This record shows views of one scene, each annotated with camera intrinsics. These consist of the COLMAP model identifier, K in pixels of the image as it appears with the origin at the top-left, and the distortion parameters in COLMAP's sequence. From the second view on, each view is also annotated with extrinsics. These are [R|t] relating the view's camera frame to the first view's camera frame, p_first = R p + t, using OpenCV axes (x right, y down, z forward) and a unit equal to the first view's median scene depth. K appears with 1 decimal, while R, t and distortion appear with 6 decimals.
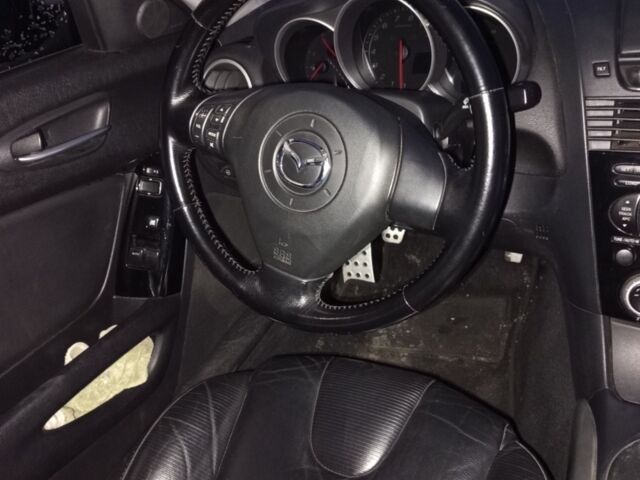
lens RADIAL K [[502.6, 0, 320.0], [0, 502.6, 240.0], [0, 0, 1]] dist [0.007693, -0.056712]
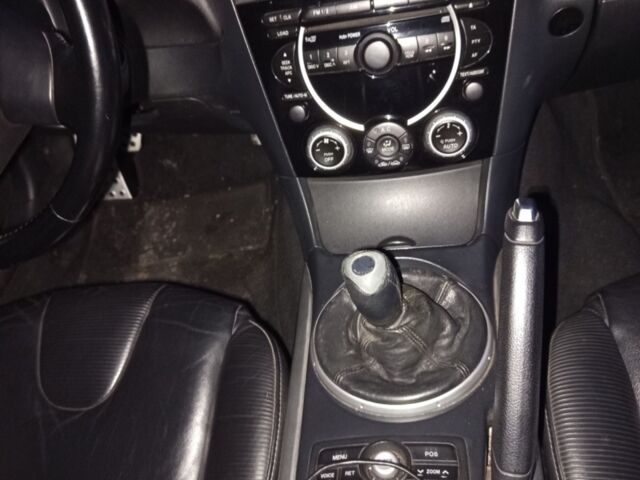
lens RADIAL K [[502.6, 0, 320.0], [0, 502.6, 240.0], [0, 0, 1]] dist [0.007693, -0.056712]
pose [[0.930760, -0.260714, 0.256348, 0.245534], [0.210452, 0.955333, 0.207483, 0.054627], [-0.298992, -0.139168, 0.944053, 0.023333]]
